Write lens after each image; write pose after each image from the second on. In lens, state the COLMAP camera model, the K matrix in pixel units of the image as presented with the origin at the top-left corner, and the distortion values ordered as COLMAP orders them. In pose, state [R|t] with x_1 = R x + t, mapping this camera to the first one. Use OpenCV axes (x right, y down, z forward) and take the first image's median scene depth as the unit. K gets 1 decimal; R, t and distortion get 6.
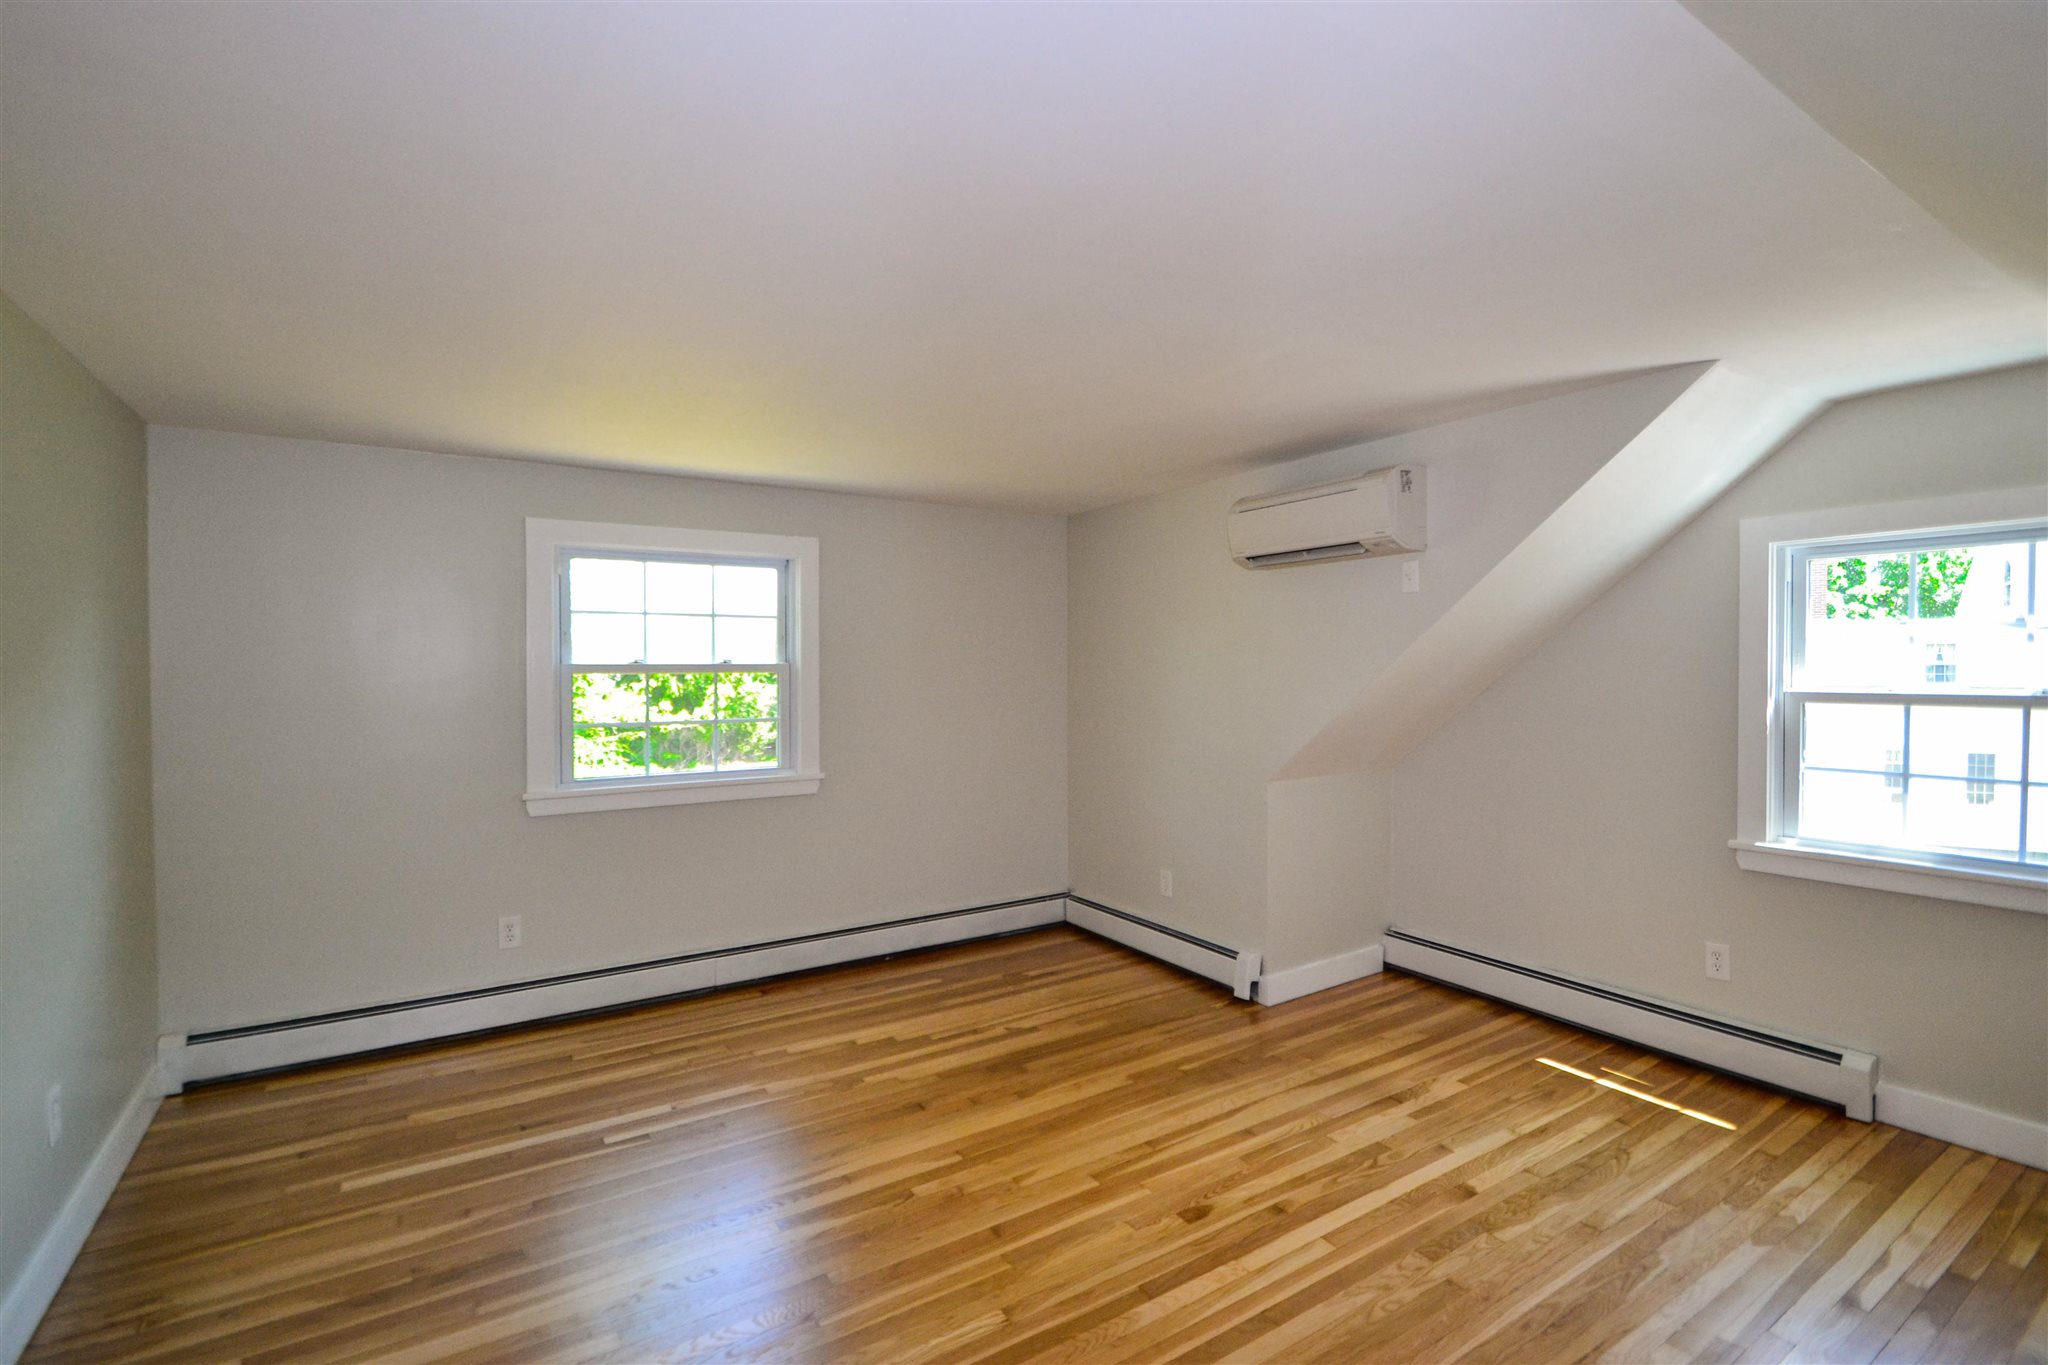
lens RADIAL K [[957.0, 0, 1105.0], [0, 957.0, 677.7], [0, 0, 1]] dist [0.011387, -0.020459]
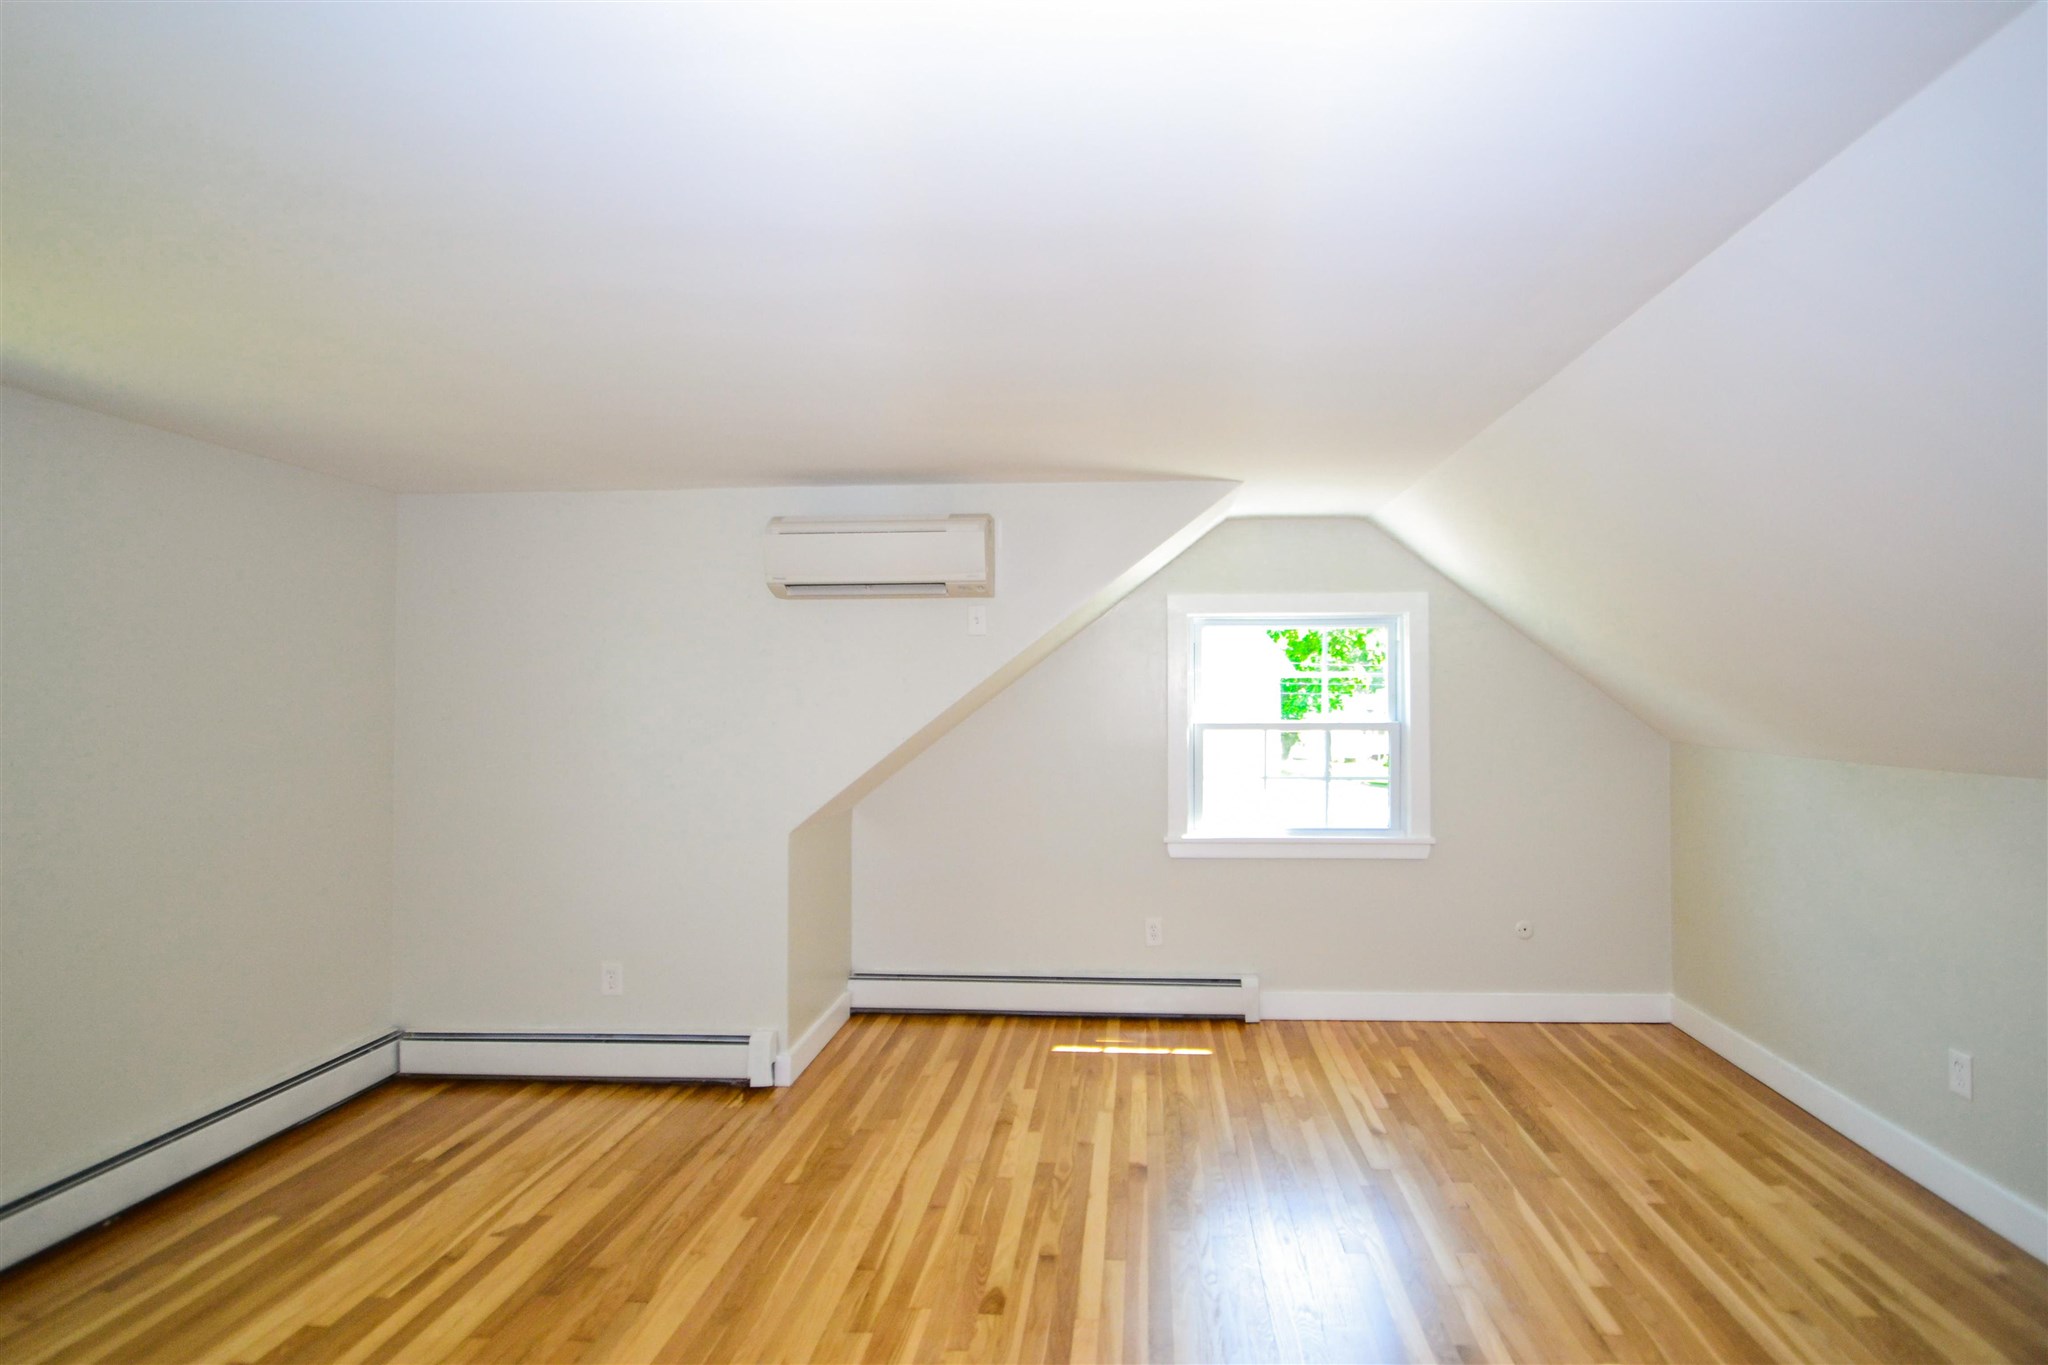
lens RADIAL K [[953.6, 0, 1098.6], [0, 953.6, 692.2], [0, 0, 1]] dist [0.015850, -0.017767]
pose [[0.613631, 0.005640, 0.789573, -0.455075], [0.011971, 0.999793, -0.016444, -0.008516], [-0.789502, 0.019543, 0.613436, 0.274237]]
